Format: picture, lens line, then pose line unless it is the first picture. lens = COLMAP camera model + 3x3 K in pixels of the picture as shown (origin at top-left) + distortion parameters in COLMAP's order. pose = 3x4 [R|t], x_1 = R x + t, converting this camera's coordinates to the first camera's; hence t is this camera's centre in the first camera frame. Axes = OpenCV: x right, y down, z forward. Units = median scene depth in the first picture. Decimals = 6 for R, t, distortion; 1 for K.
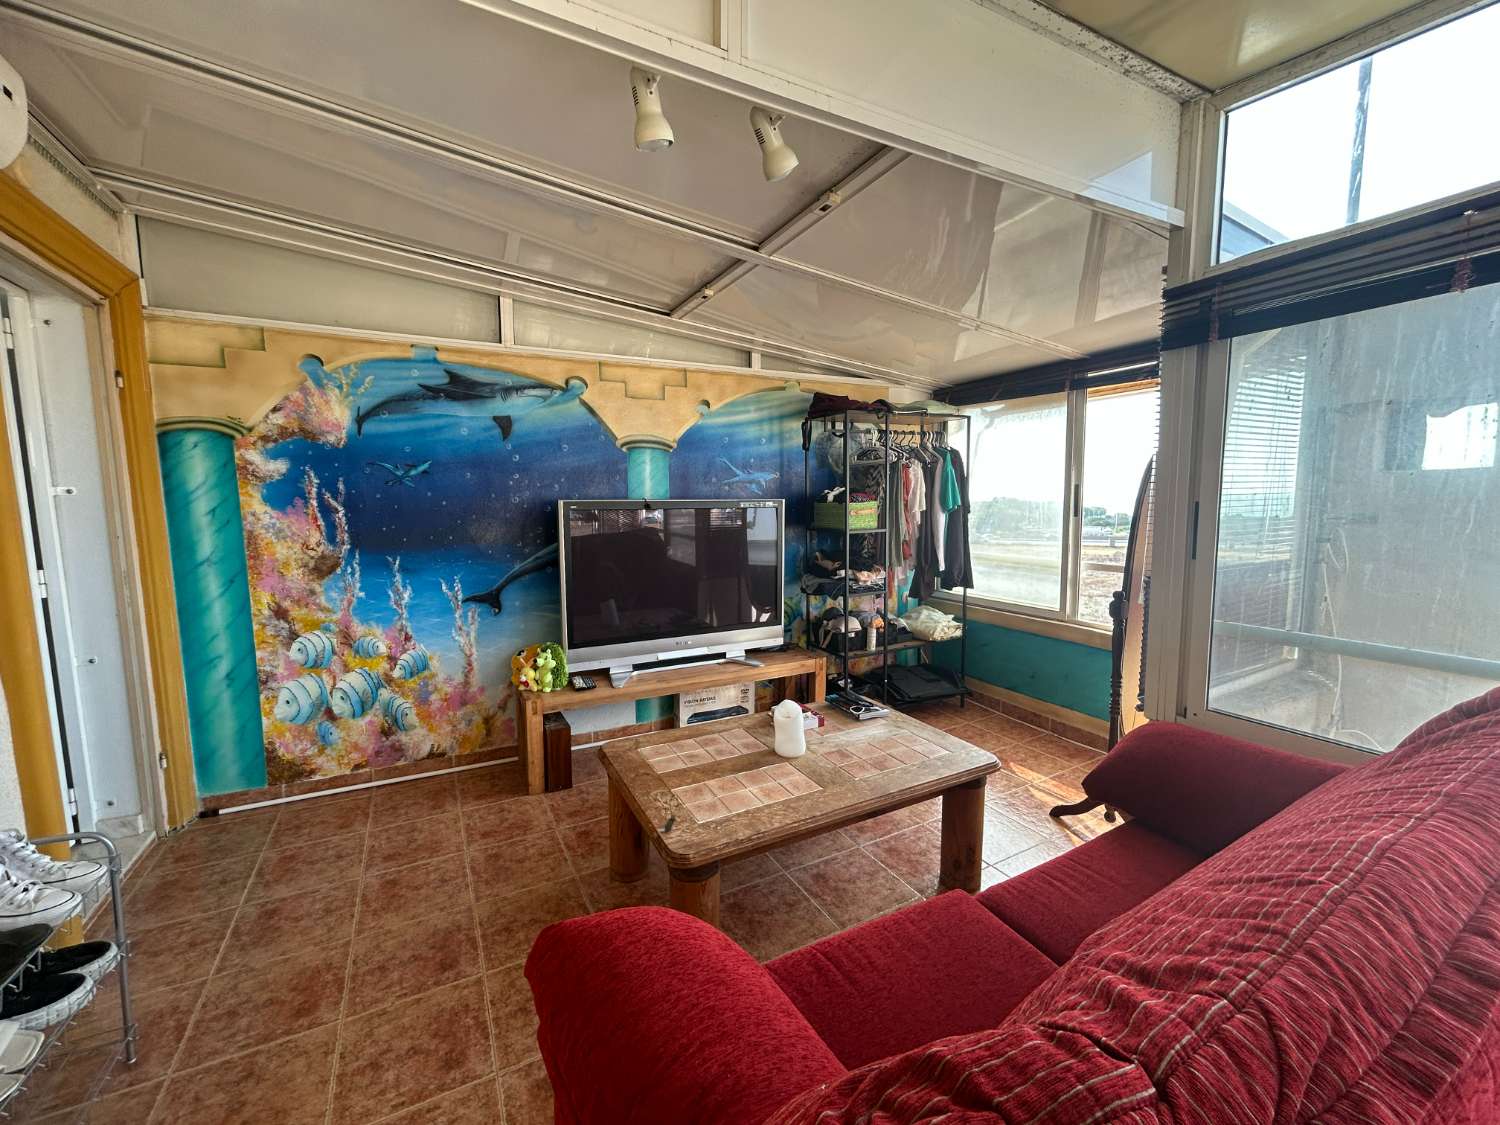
lens RADIAL K [[608.2, 0, 747.4], [0, 608.2, 562.2], [0, 0, 1]] dist [0.000596, -0.000199]
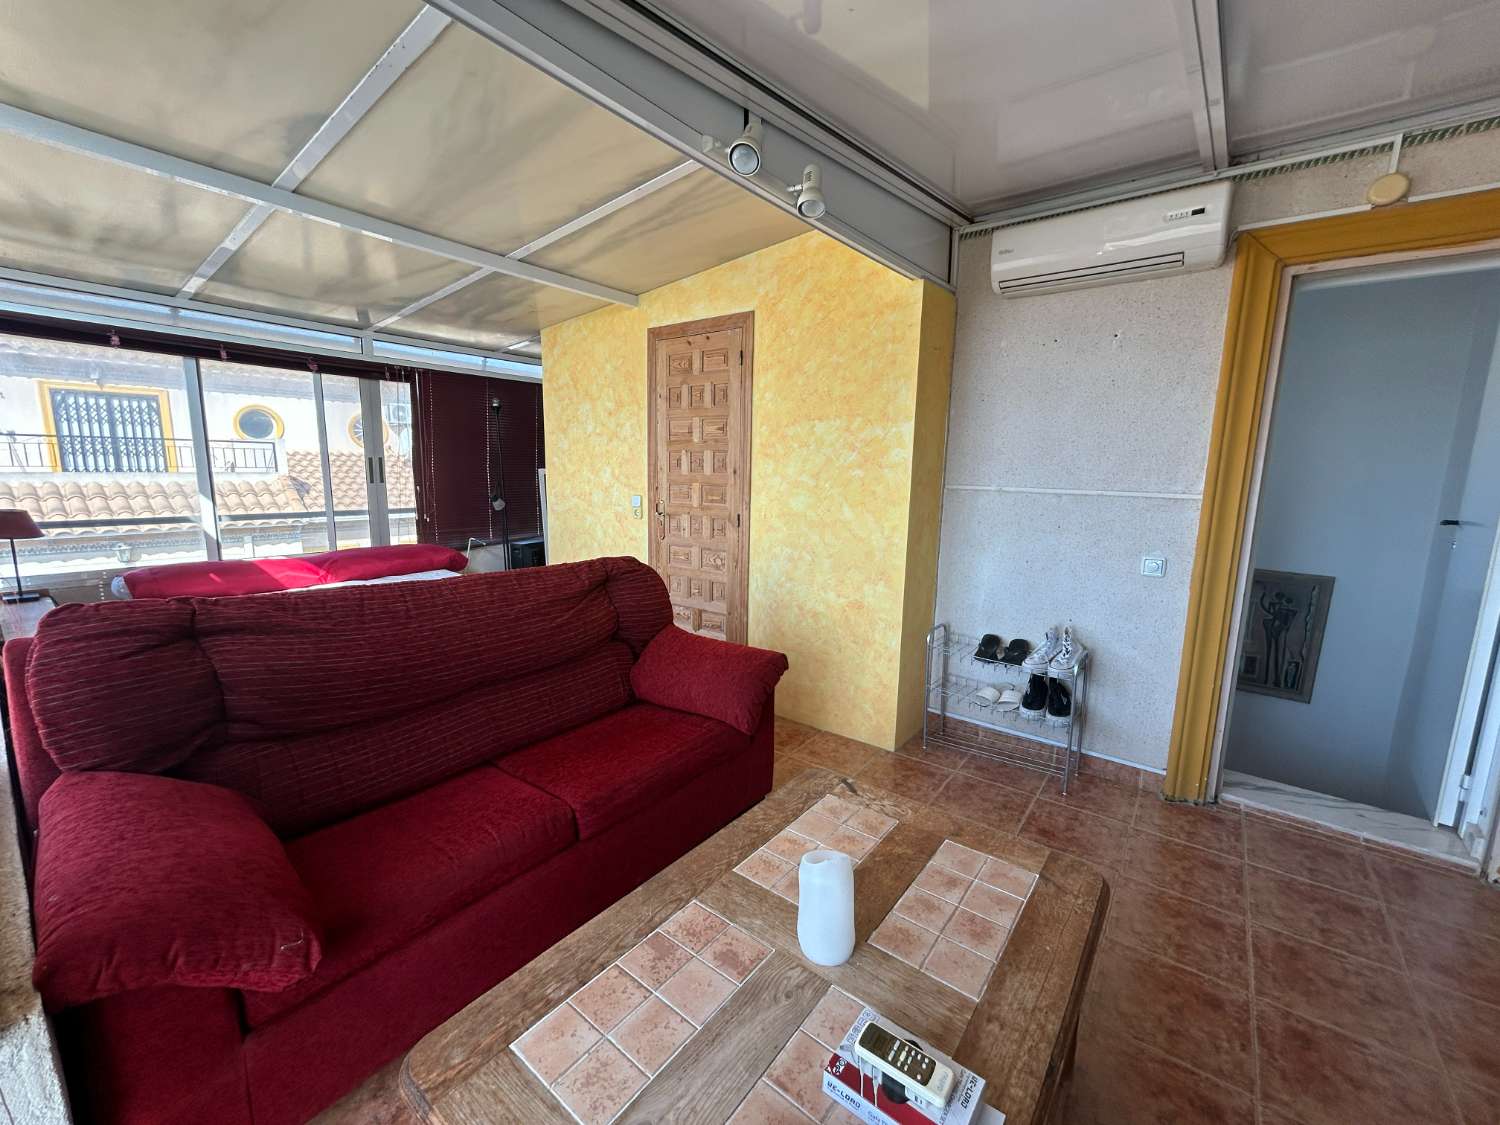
lens RADIAL K [[606.8, 0, 747.9], [0, 606.8, 565.3], [0, 0, 1]] dist [0.002444, -0.000740]
pose [[-0.916065, 0.056983, -0.396961, 0.352818], [-0.051615, 0.964867, 0.257617, -0.161633], [0.397695, 0.256484, -0.880940, 1.456786]]
